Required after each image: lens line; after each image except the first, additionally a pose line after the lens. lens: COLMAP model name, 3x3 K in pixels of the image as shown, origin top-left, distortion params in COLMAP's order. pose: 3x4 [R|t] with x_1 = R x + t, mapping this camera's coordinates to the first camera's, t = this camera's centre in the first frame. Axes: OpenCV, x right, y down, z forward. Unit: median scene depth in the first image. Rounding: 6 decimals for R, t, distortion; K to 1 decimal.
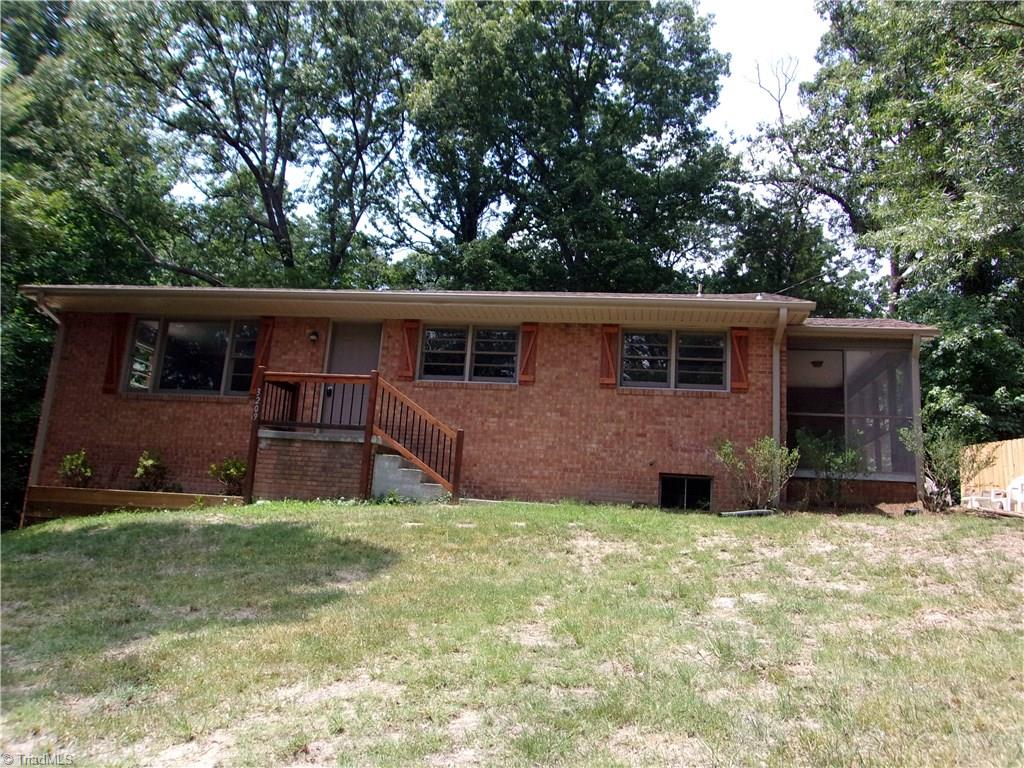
lens RADIAL K [[801.1, 0, 511.0], [0, 801.1, 382.4], [0, 0, 1]] dist [-0.021720, 0.042004]
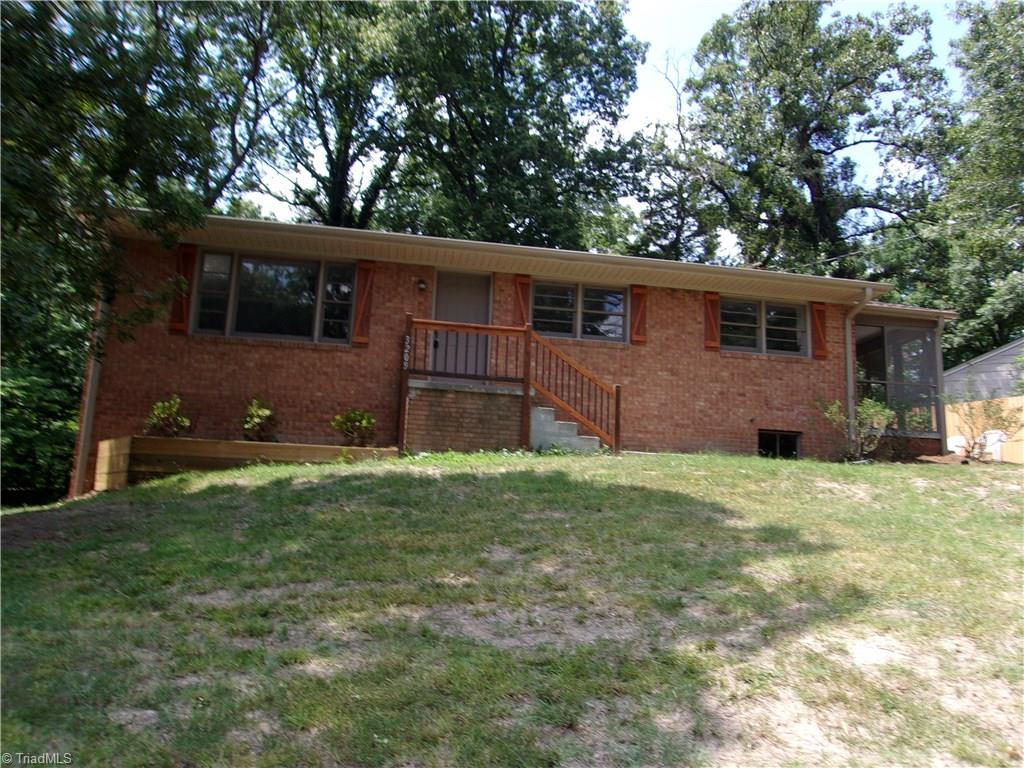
lens RADIAL K [[801.1, 0, 512.8], [0, 801.1, 391.4], [0, 0, 1]] dist [-0.021720, 0.042004]
pose [[0.949822, 0.024945, 0.311796, -0.473707], [-0.040738, 0.998190, 0.044238, 0.025142], [-0.310128, -0.054721, 0.949119, 0.050767]]
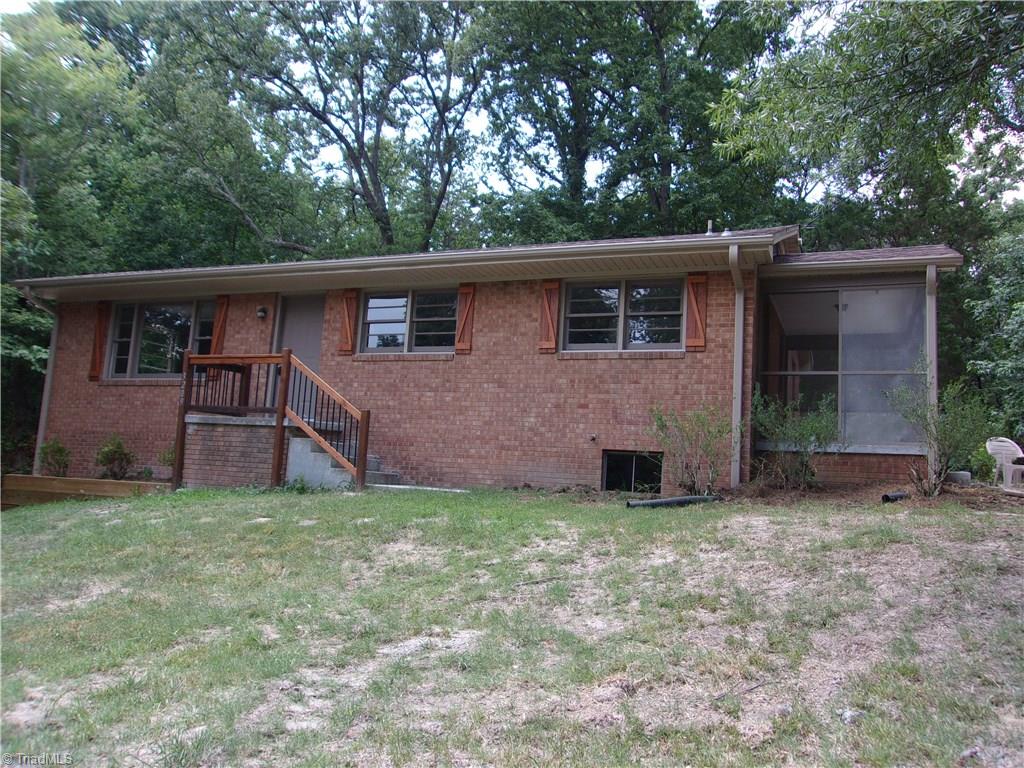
lens RADIAL K [[801.1, 0, 515.9], [0, 801.1, 379.3], [0, 0, 1]] dist [-0.021720, 0.042004]
pose [[0.971702, -0.042523, -0.232353, 0.289488], [0.055342, 0.997268, 0.048934, -0.008918], [0.229637, -0.060408, 0.971400, 0.145071]]
